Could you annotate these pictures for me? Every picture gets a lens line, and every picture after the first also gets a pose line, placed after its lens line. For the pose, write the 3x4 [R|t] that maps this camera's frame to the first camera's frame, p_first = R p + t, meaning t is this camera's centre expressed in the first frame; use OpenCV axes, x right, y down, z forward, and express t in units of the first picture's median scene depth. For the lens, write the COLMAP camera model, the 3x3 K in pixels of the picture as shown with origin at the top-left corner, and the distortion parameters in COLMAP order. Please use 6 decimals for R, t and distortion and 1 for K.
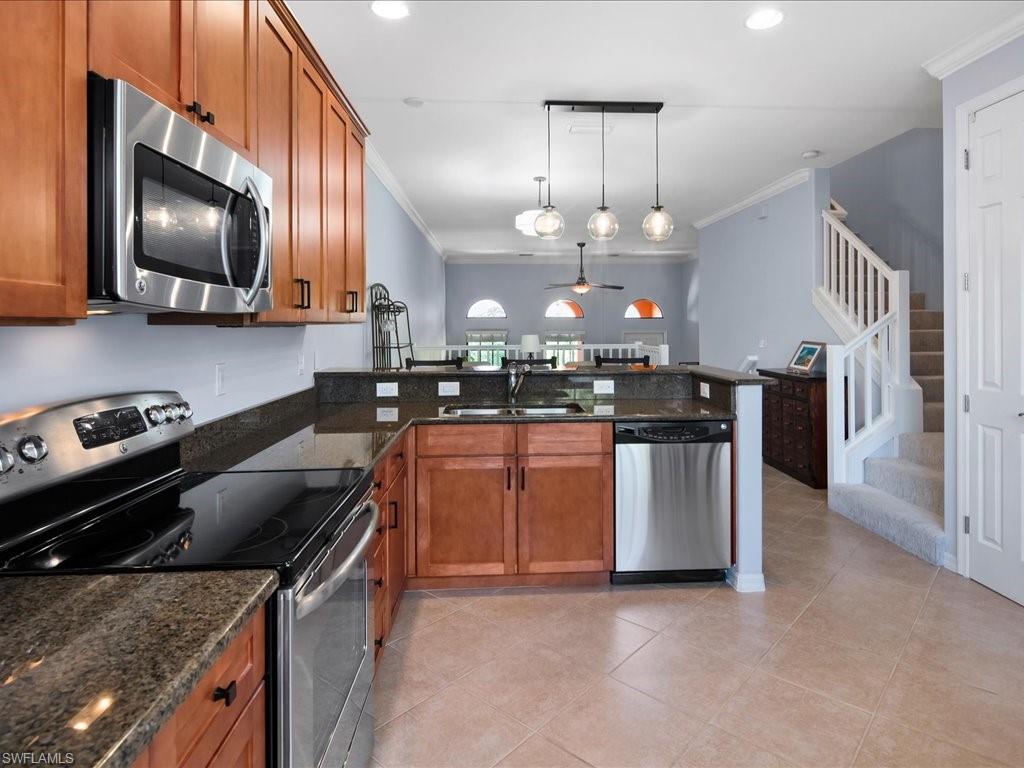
lens RADIAL K [[584.8, 0, 529.9], [0, 584.8, 330.0], [0, 0, 1]] dist [-0.002153, -0.000200]
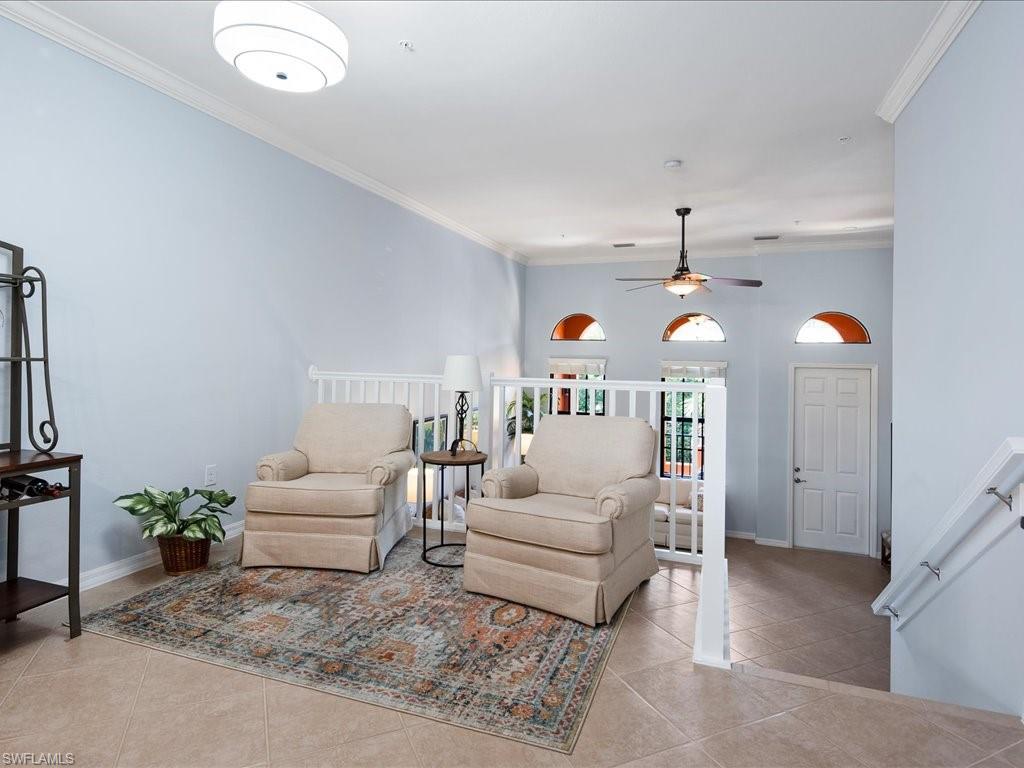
lens RADIAL K [[572.4, 0, 512.0], [0, 572.4, 384.0], [0, 0, 1]] dist [-0.000661, -0.000278]
pose [[0.916905, 0.040675, -0.397027, 0.446566], [-0.027133, 0.998844, 0.039667, 0.024328], [0.398182, -0.025598, 0.916949, 1.082855]]
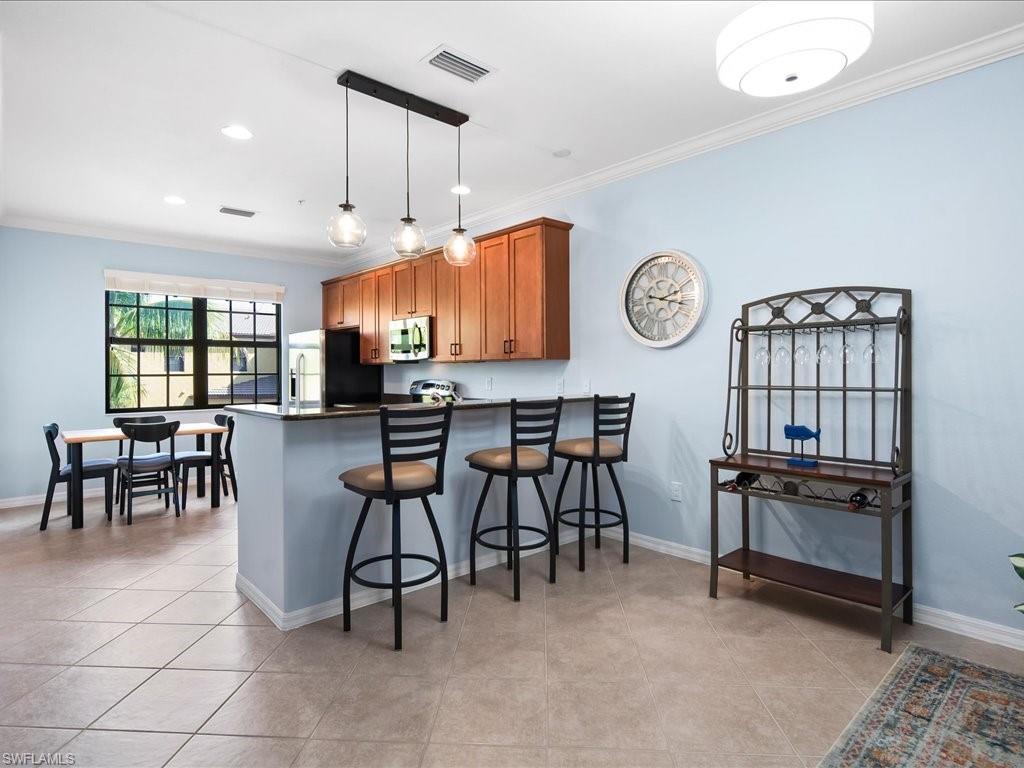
lens RADIAL K [[555.5, 0, 509.0], [0, 555.5, 367.8], [0, 0, 1]] dist [-0.001381, -0.000380]
pose [[-0.783190, 0.006111, -0.621753, 0.513267], [0.004817, 0.999981, 0.003761, 0.004236], [0.621764, -0.000050, -0.783204, 1.724907]]
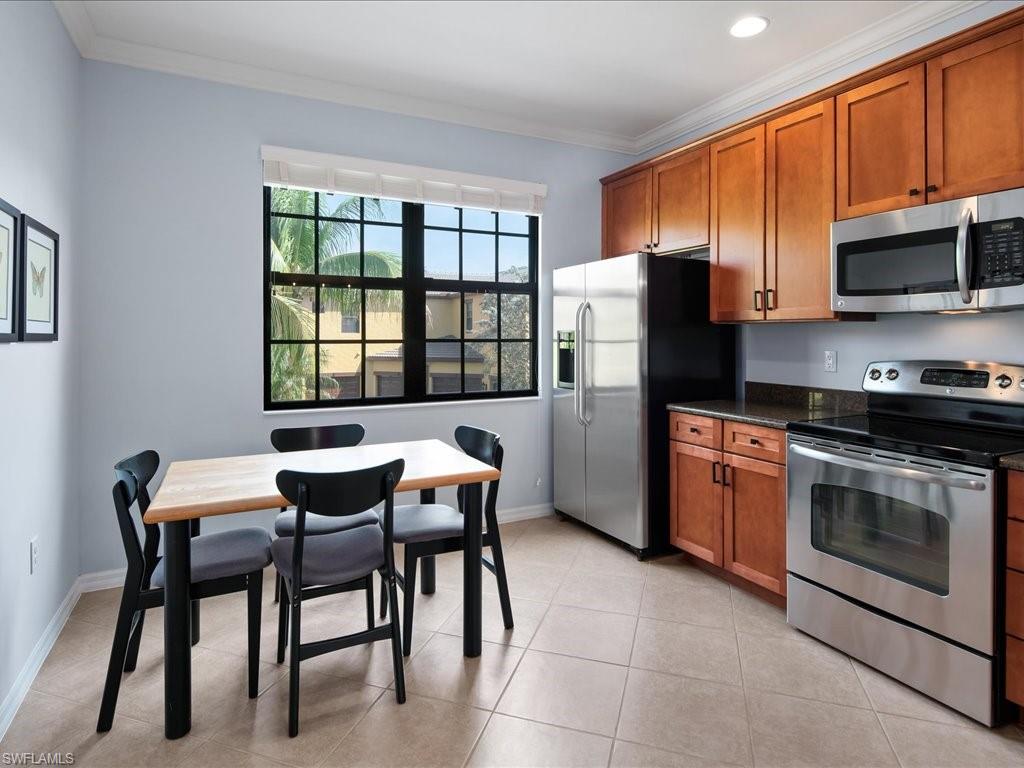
lens RADIAL K [[560.3, 0, 506.5], [0, 560.3, 329.5], [0, 0, 1]] dist [0.001920, -0.001161]
pose [[-0.918078, 0.001238, -0.396398, 0.431216], [0.000442, 0.999998, 0.002098, 0.005560], [0.396400, 0.001751, -0.918076, 0.750318]]
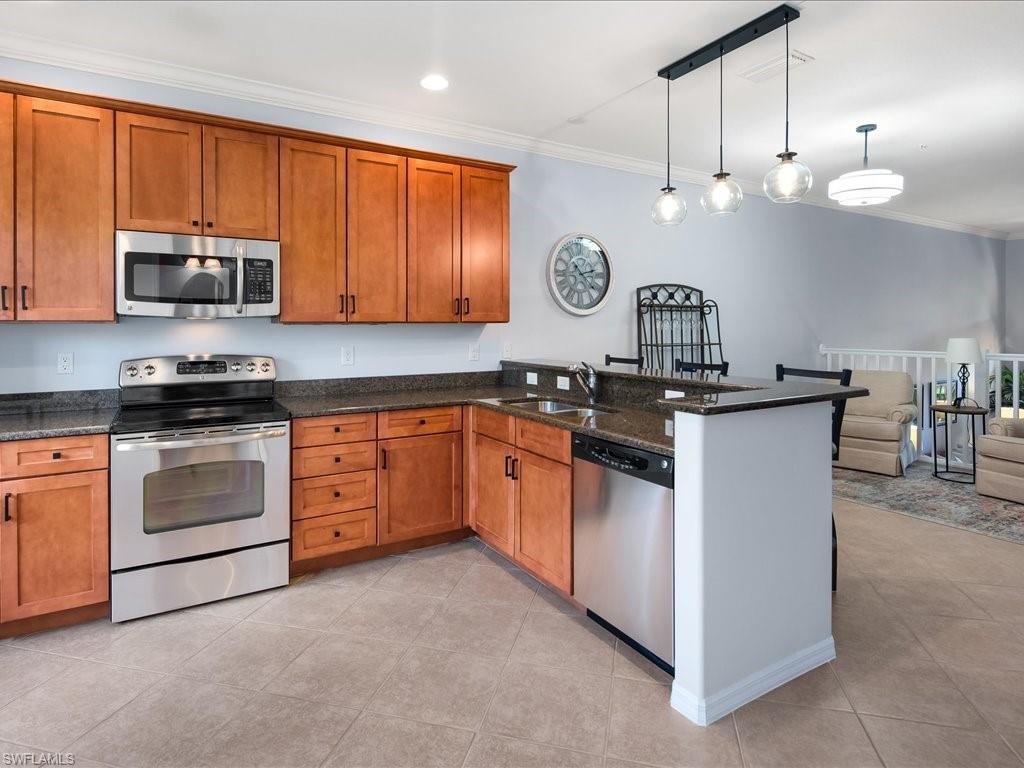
lens RADIAL K [[560.3, 0, 506.5], [0, 560.3, 329.5], [0, 0, 1]] dist [0.001920, -0.001161]
pose [[0.456011, 0.008849, -0.889930, 0.666247], [-0.006436, 0.999957, 0.006646, -0.003771], [0.889951, 0.002697, 0.456048, 0.396635]]
